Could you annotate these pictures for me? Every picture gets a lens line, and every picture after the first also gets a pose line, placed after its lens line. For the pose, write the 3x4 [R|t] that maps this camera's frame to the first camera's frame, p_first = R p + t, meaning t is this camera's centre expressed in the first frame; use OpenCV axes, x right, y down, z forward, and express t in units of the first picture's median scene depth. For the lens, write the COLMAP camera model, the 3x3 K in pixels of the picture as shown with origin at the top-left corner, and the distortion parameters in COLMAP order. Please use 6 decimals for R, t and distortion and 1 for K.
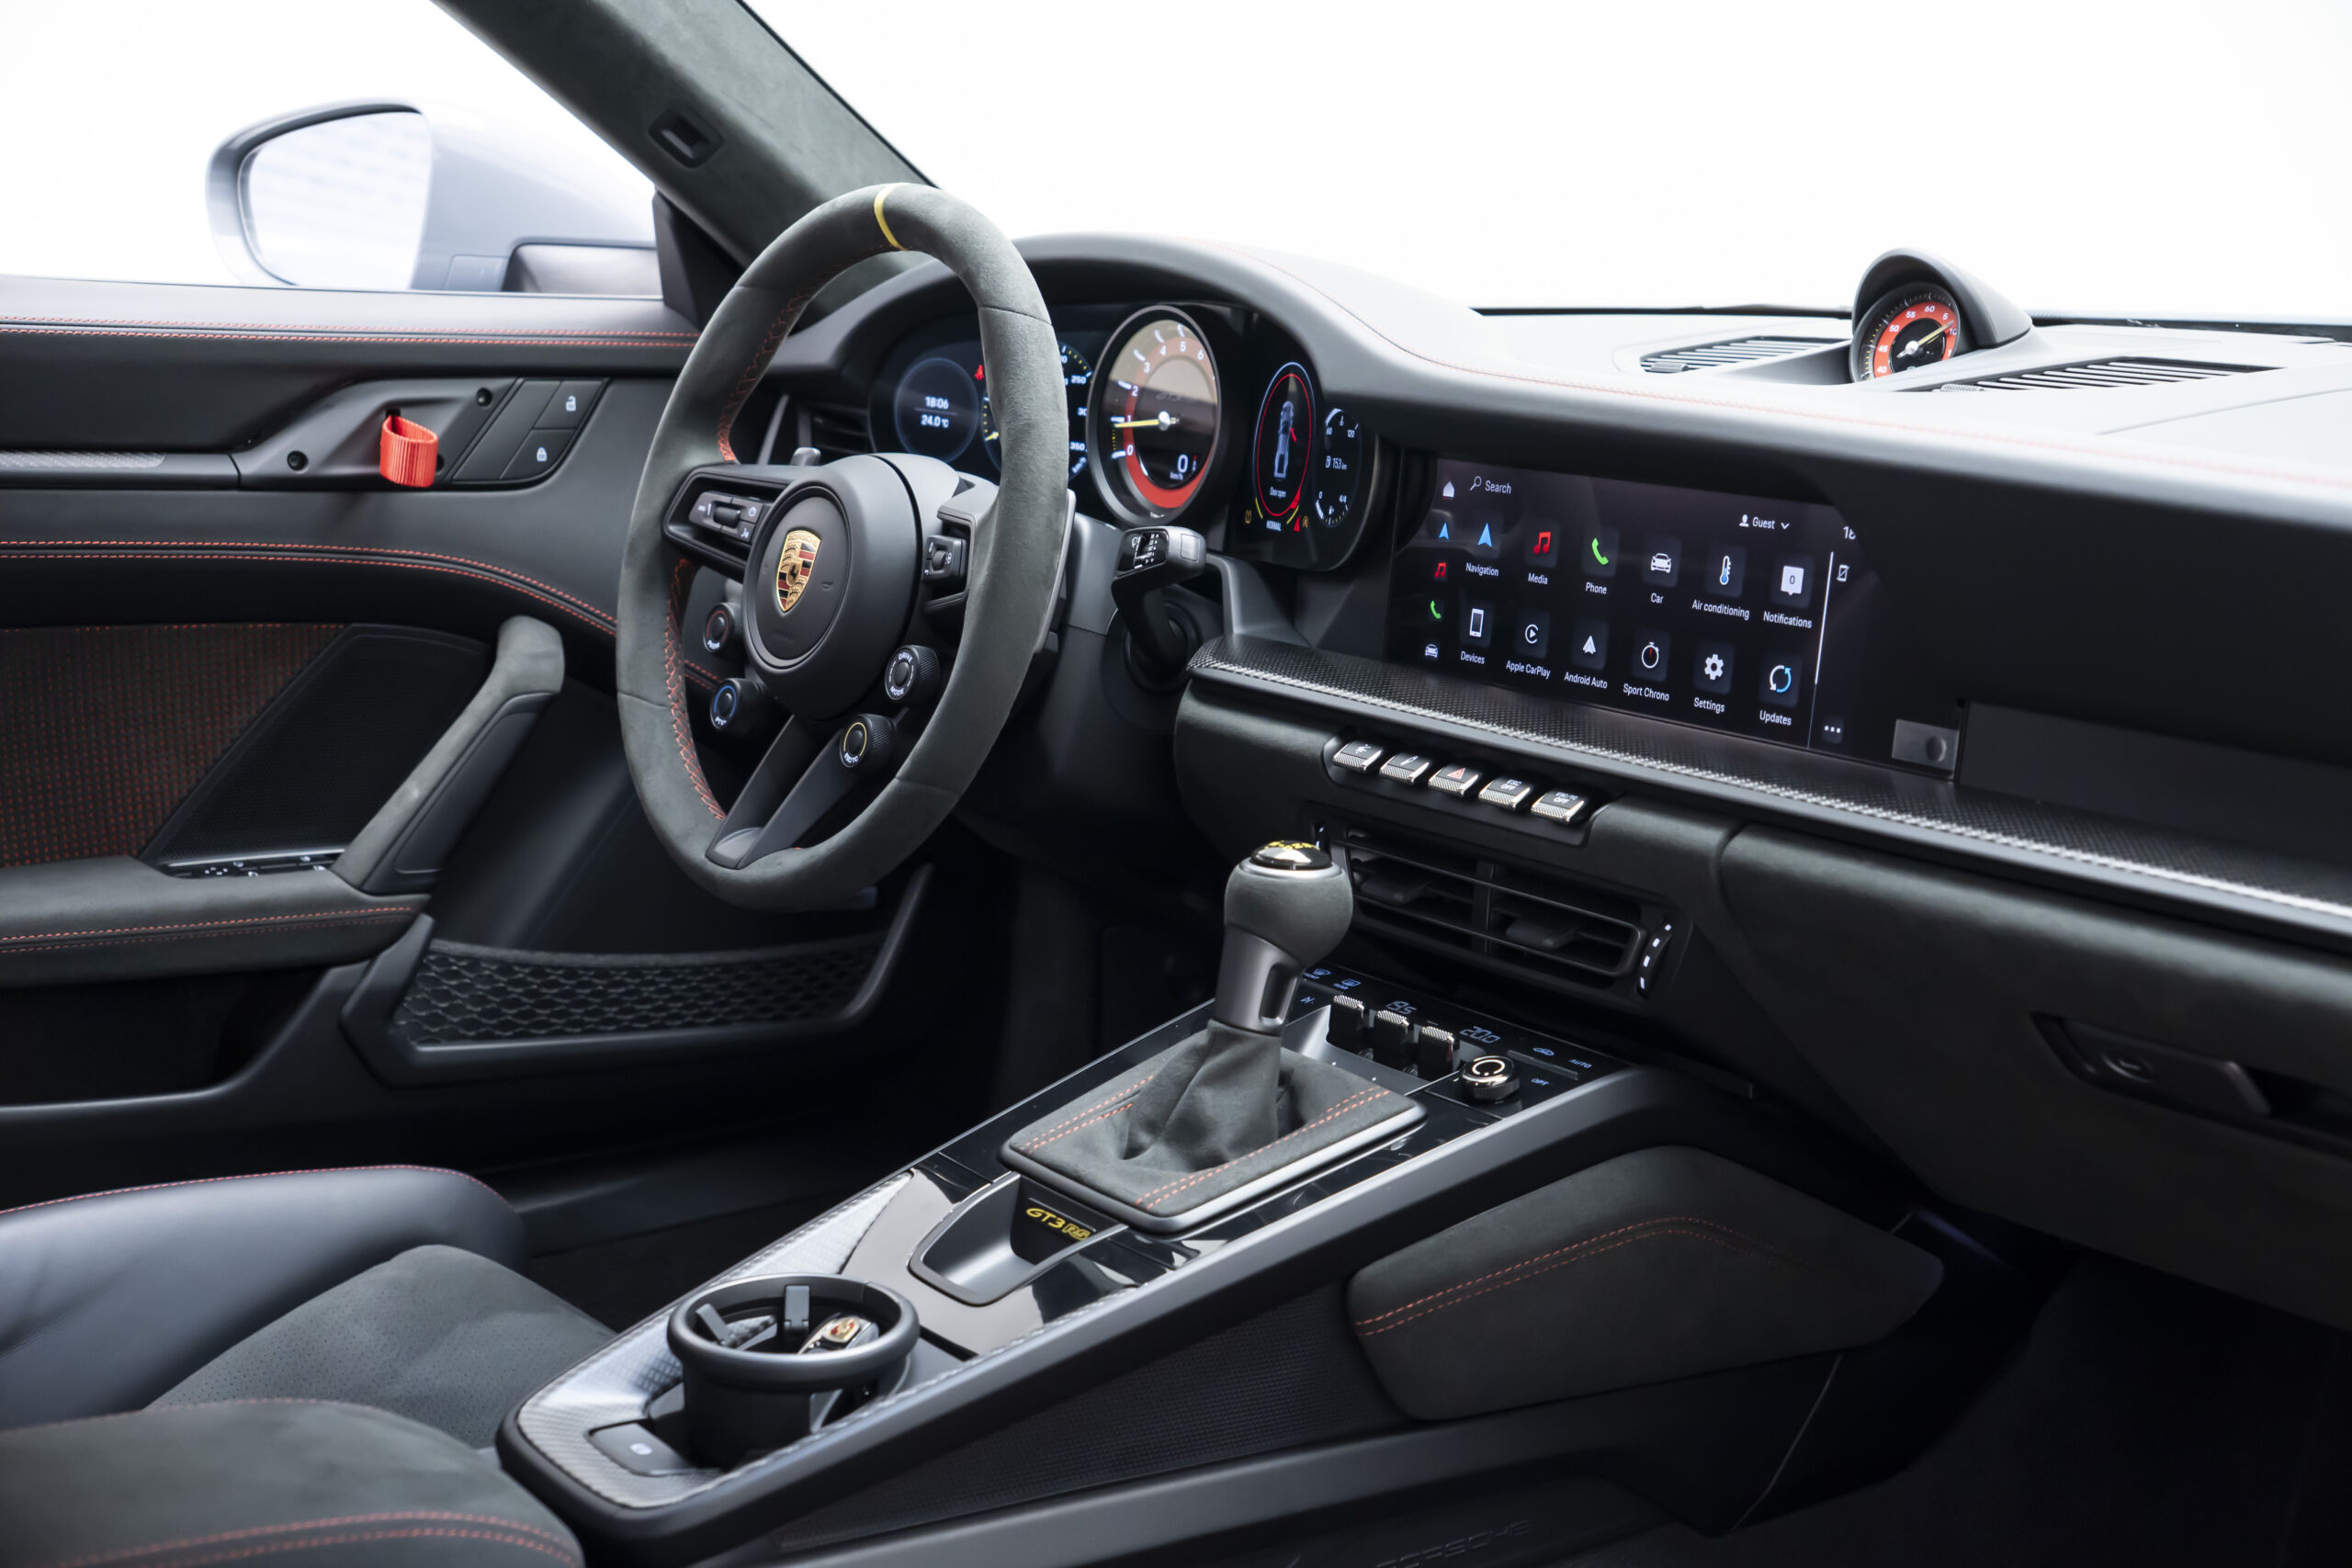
lens RADIAL K [[2984.1, 0, 1176.0], [0, 2984.1, 784.0], [0, 0, 1]] dist [0.117629, -0.020827]
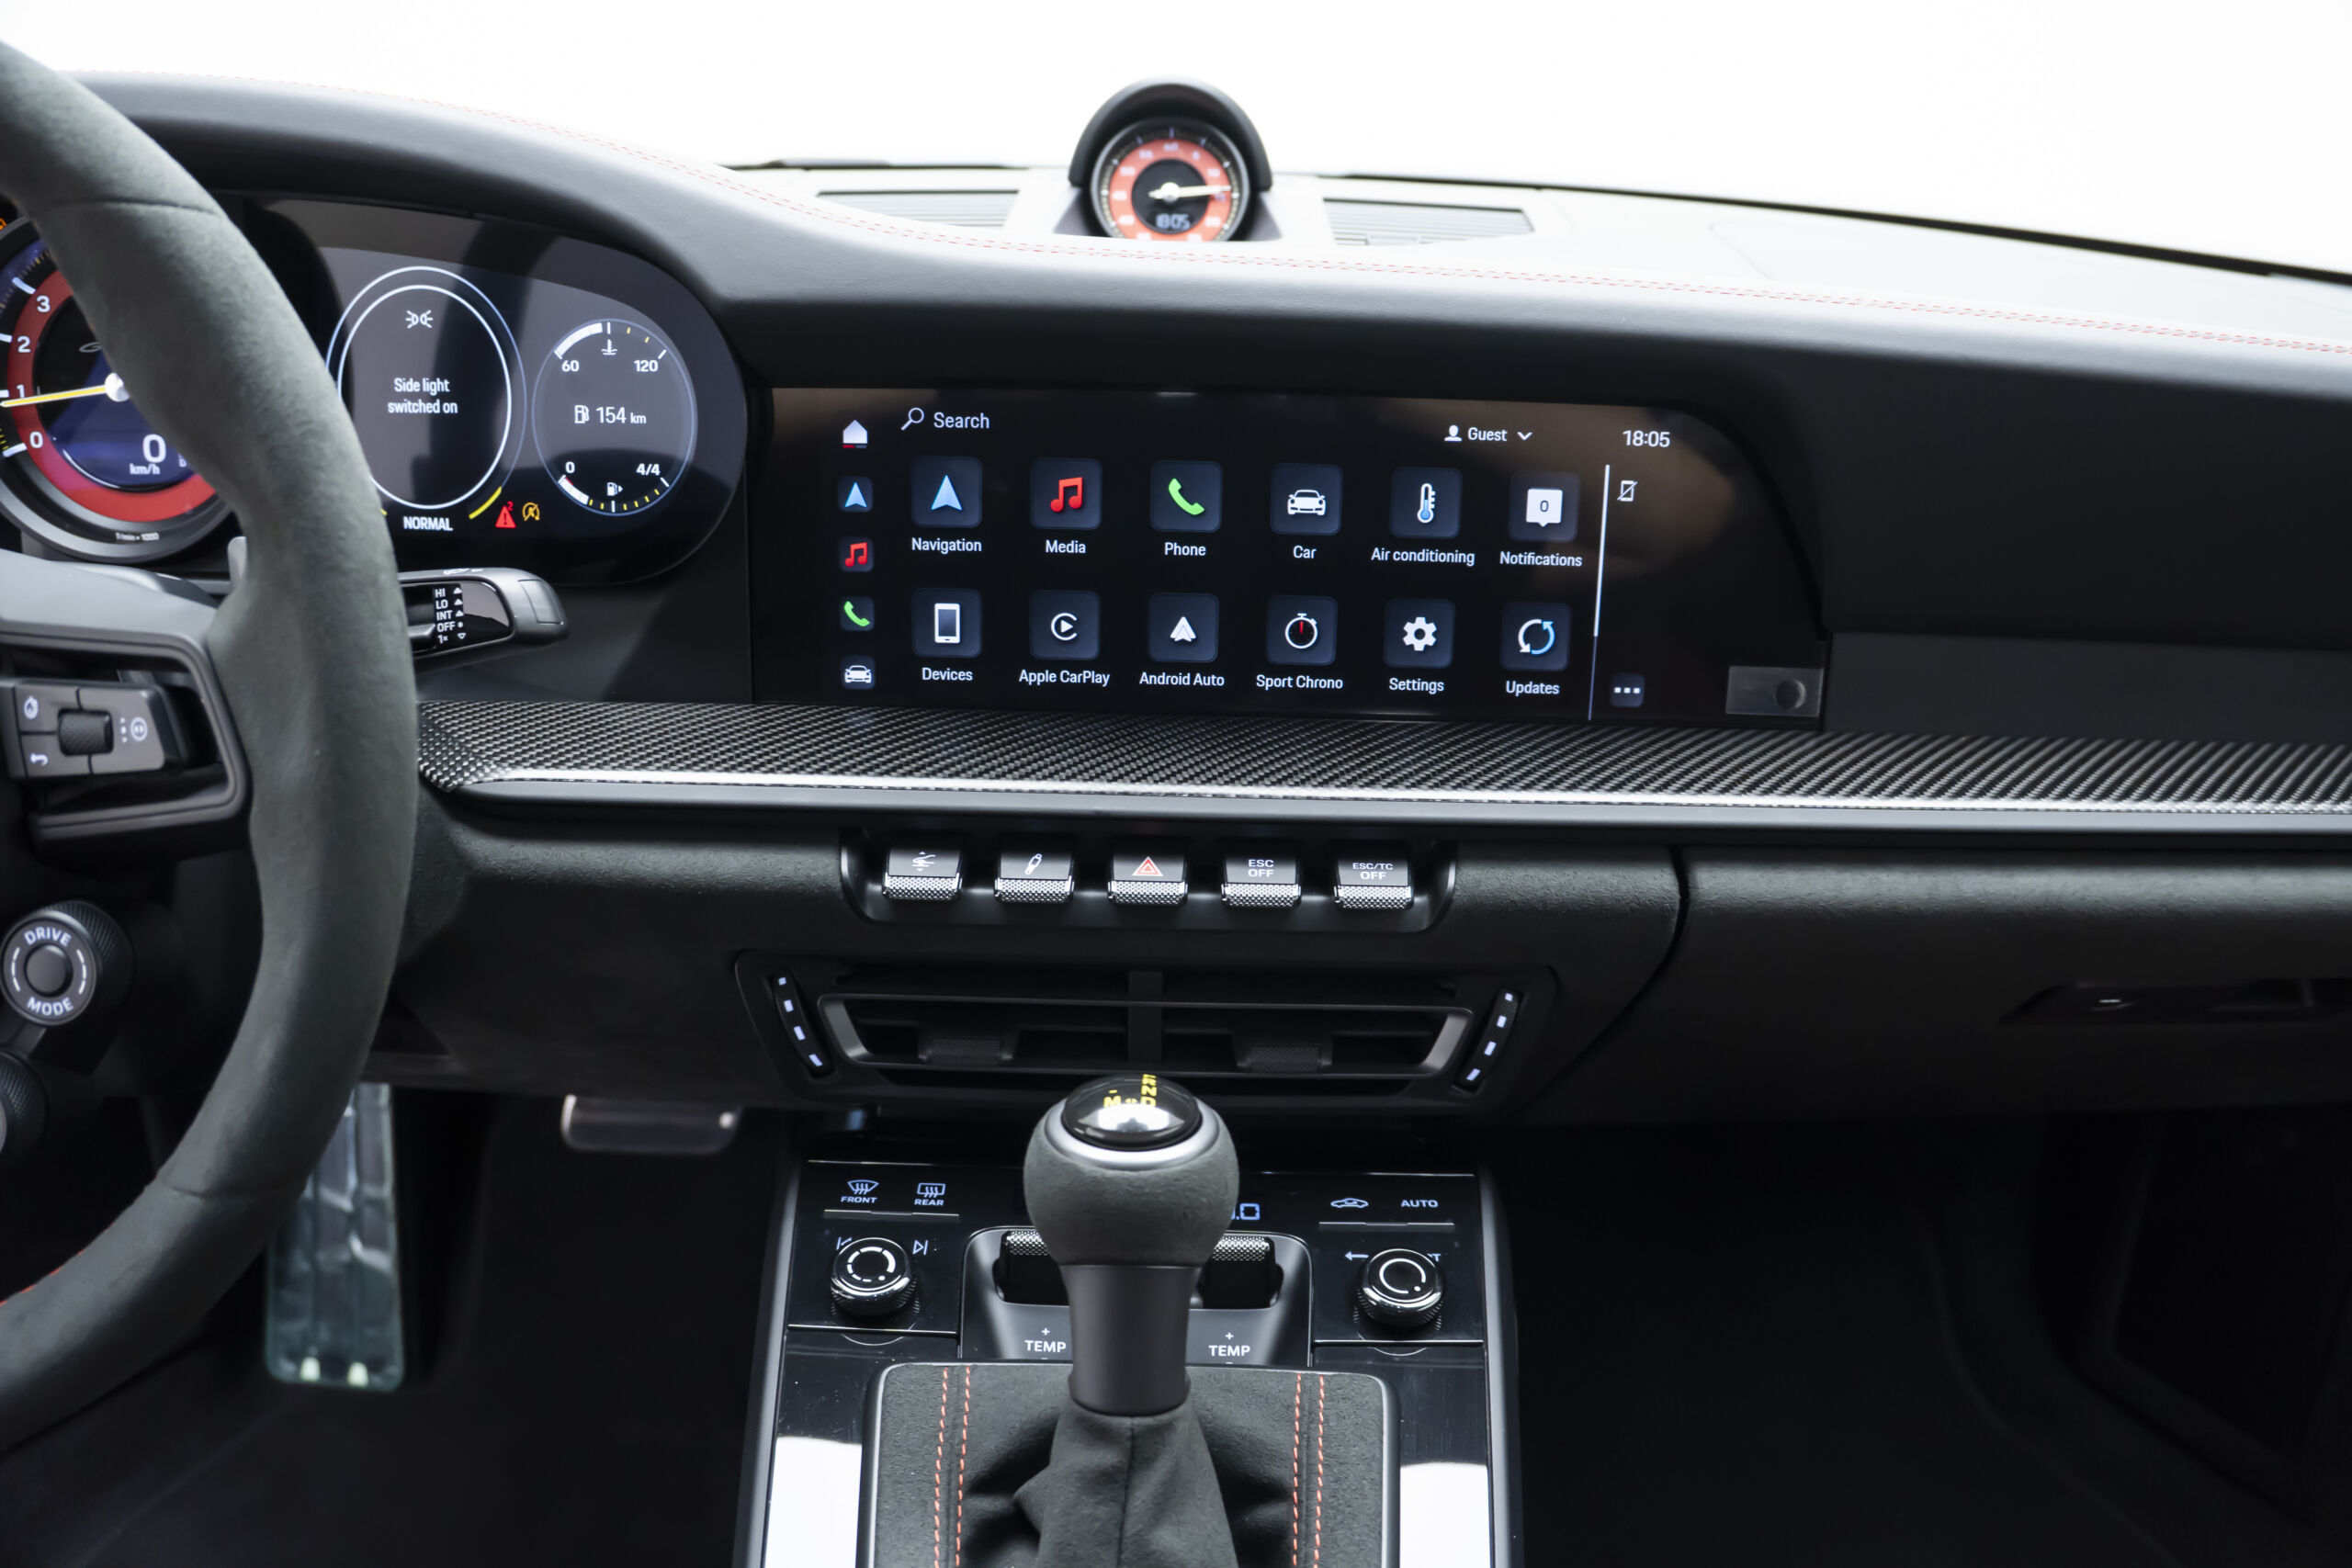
lens RADIAL K [[1886.7, 0, 1176.0], [0, 1886.7, 784.0], [0, 0, 1]] dist [-0.206936, 0.121058]
pose [[0.608472, -0.277315, 0.743545, -0.193223], [0.148855, 0.960209, 0.236308, -0.111547], [-0.779490, -0.033106, 0.625540, 0.692535]]
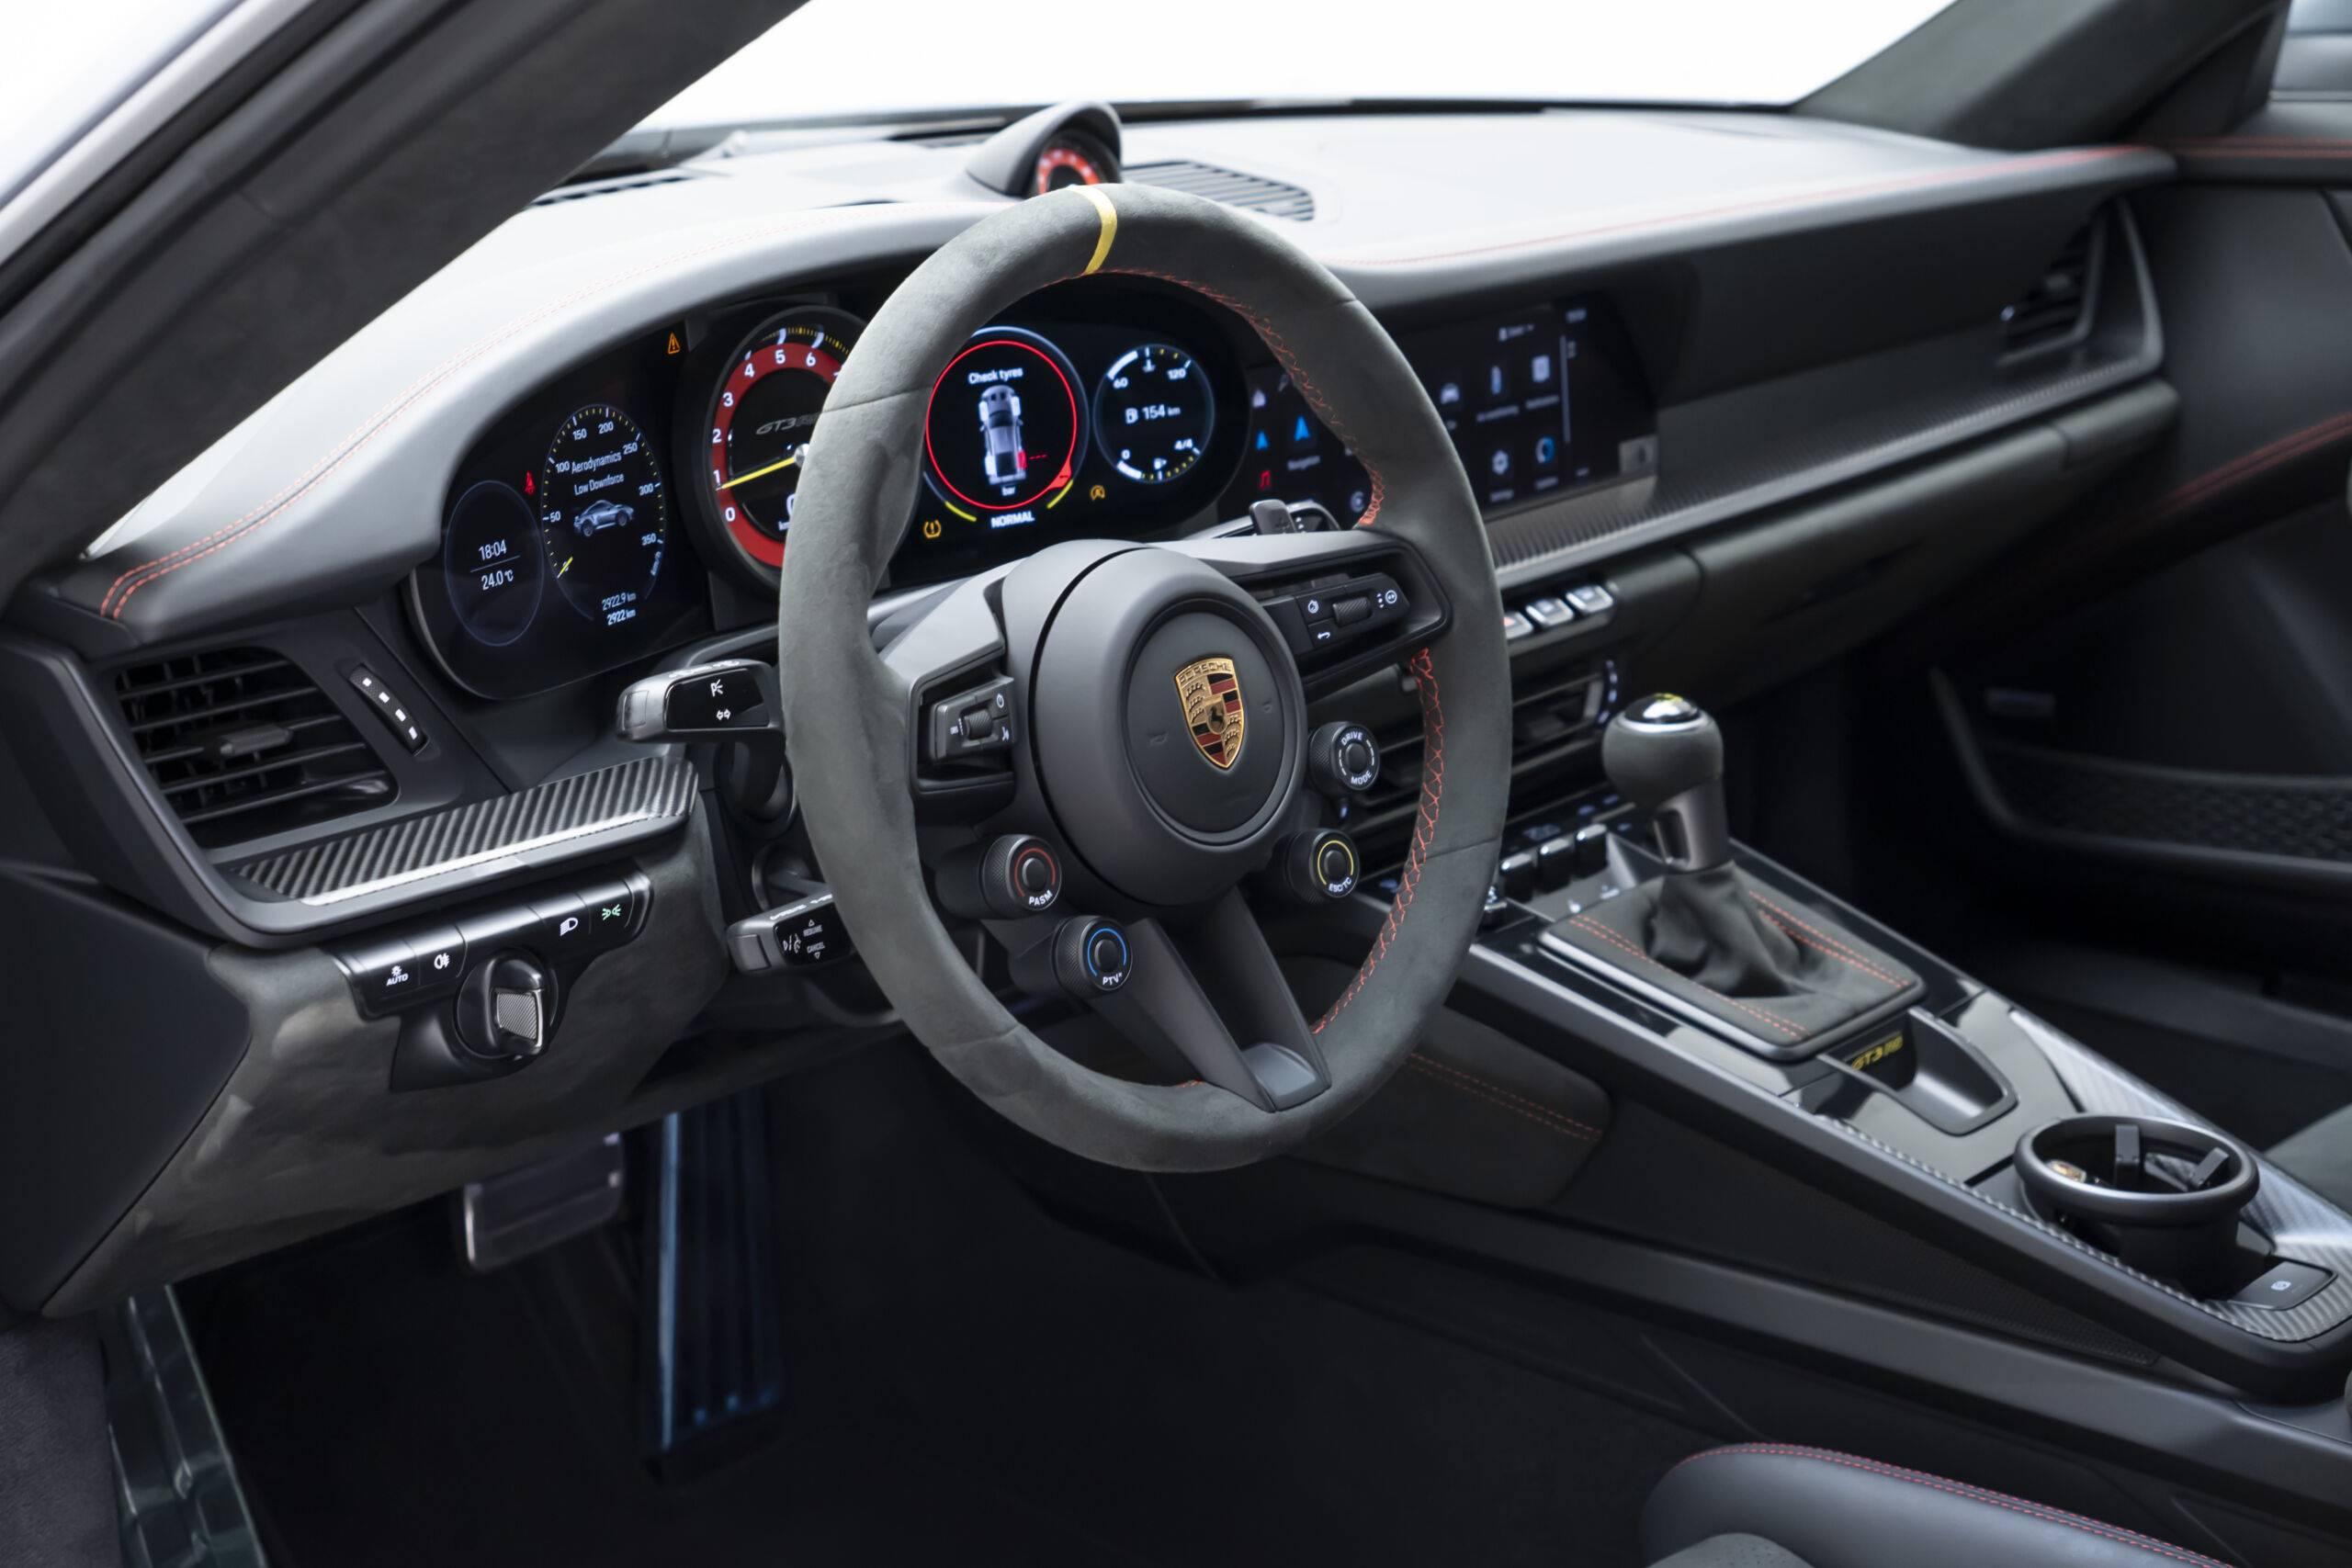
lens RADIAL K [[3473.0, 0, 1176.0], [0, 3473.0, 784.0], [0, 0, 1]] dist [0.177064, 0.530110]
pose [[-0.180913, -0.312116, 0.932660, -1.017024], [0.203093, 0.916012, 0.345940, -0.386322], [-0.962301, 0.252002, -0.102330, 1.184665]]
